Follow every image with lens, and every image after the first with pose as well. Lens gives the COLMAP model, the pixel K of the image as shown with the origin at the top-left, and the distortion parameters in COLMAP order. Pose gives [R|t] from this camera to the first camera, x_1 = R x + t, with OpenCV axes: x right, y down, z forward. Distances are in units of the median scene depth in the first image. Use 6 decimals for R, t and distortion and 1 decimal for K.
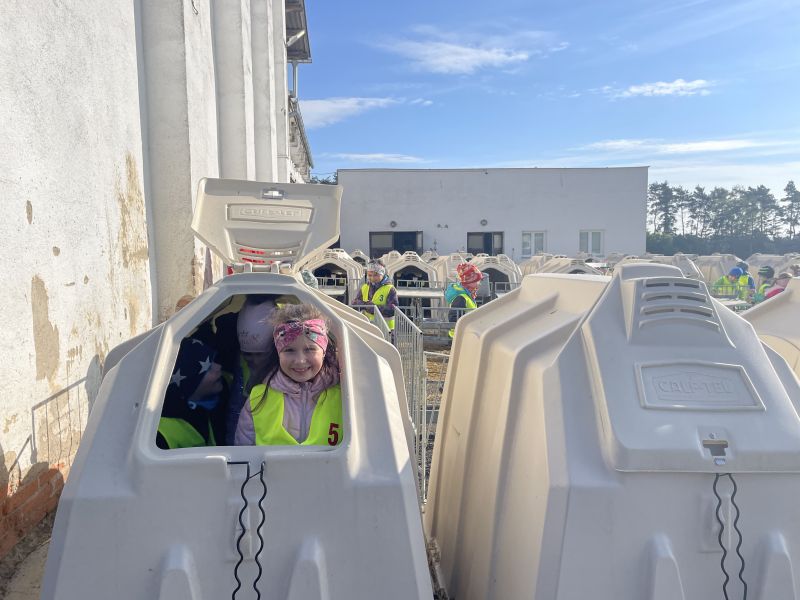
lens RADIAL K [[596.8, 0, 396.9], [0, 596.8, 301.8], [0, 0, 1]] dist [0.075765, -0.094474]
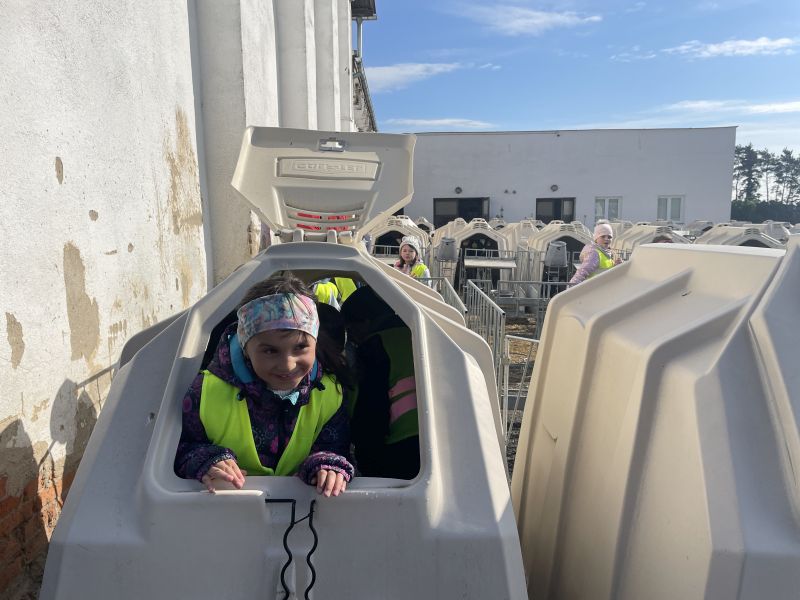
lens RADIAL K [[596.8, 0, 404.9], [0, 596.8, 302.8], [0, 0, 1]] dist [0.075765, -0.094474]
pose [[0.995877, 0.014803, -0.089496, -0.018373], [-0.009815, 0.998387, 0.055914, -0.006953], [0.090179, -0.054805, 0.994416, 0.110937]]
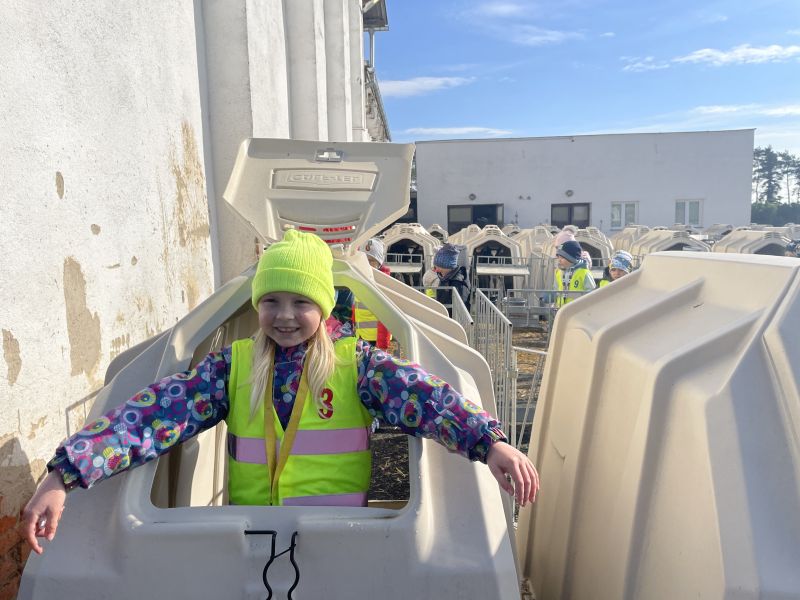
lens RADIAL K [[596.8, 0, 402.2], [0, 596.8, 295.3], [0, 0, 1]] dist [0.075765, -0.094474]
pose [[0.992631, 0.003630, -0.121125, -0.006157], [0.000244, 0.999489, 0.031953, -0.011321], [0.121179, -0.031747, 0.992123, 0.127837]]
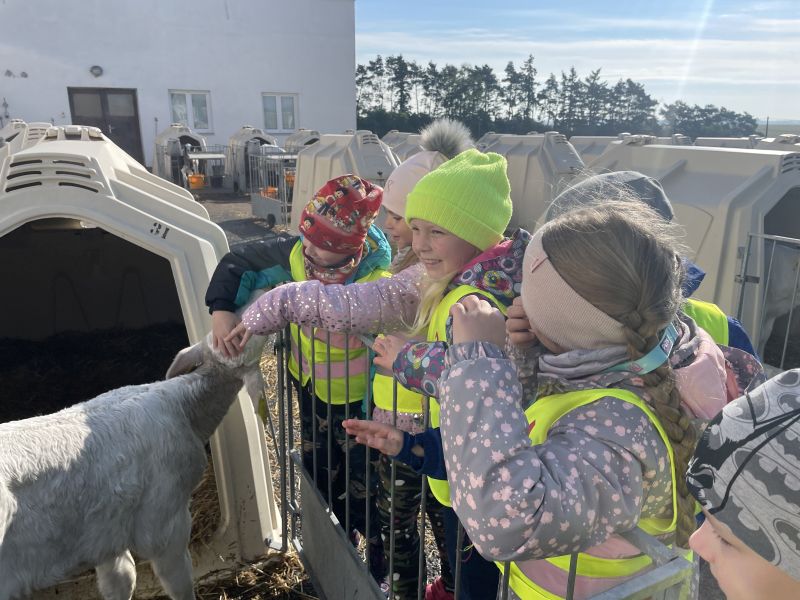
lens RADIAL K [[596.8, 0, 400.1], [0, 596.8, 302.8], [0, 0, 1]] dist [0.075765, -0.094474]
pose [[0.918238, -0.097911, 0.383735, 1.058760], [0.020673, 0.979486, 0.200451, -0.137832], [-0.395490, -0.176128, 0.901425, 1.887978]]
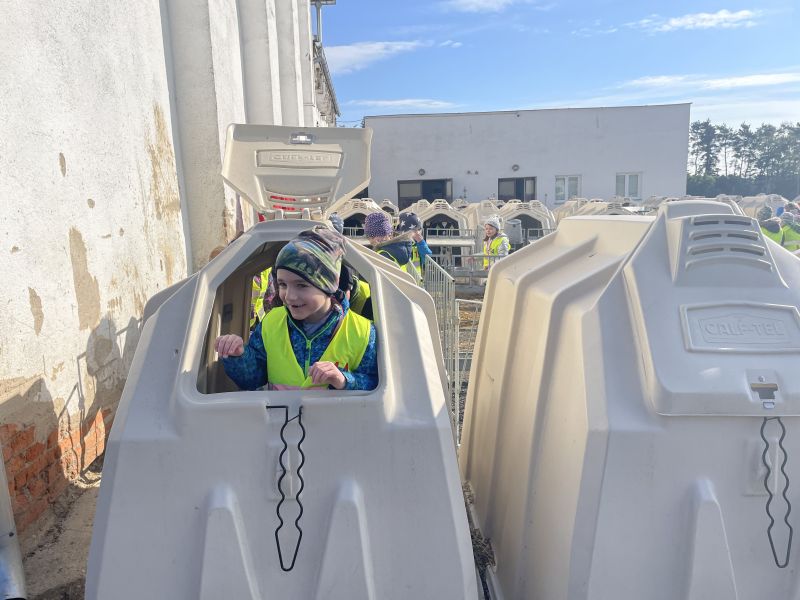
lens RADIAL K [[596.8, 0, 391.5], [0, 596.8, 302.0], [0, 0, 1]] dist [0.075765, -0.094474]
pose [[0.998198, -0.012002, -0.058799, -0.003089], [0.016845, 0.996443, 0.082571, 0.003990], [0.057599, -0.083413, 0.994849, 0.007239]]
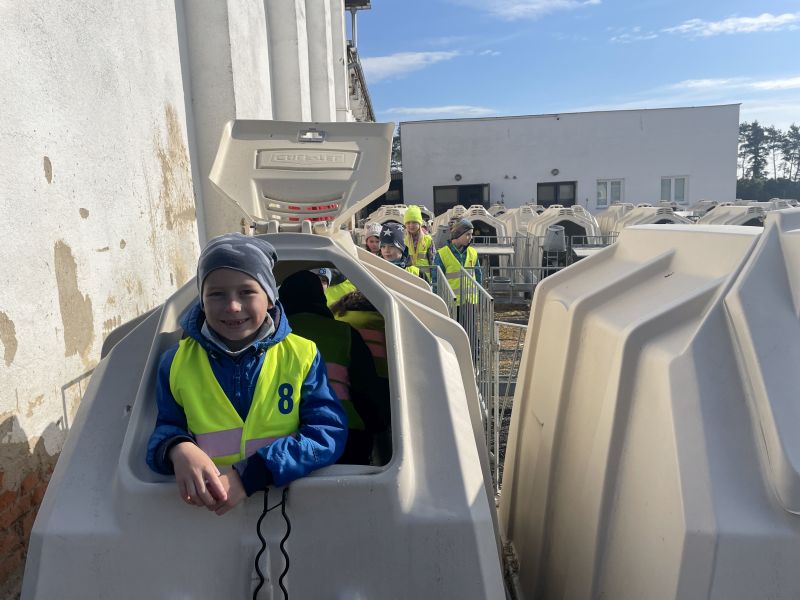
lens RADIAL K [[596.8, 0, 393.7], [0, 596.8, 296.5], [0, 0, 1]] dist [0.075765, -0.094474]
pose [[0.993272, -0.010503, -0.115331, -0.000345], [0.017871, 0.997851, 0.063043, -0.006070], [0.114421, -0.064680, 0.991325, 0.111534]]
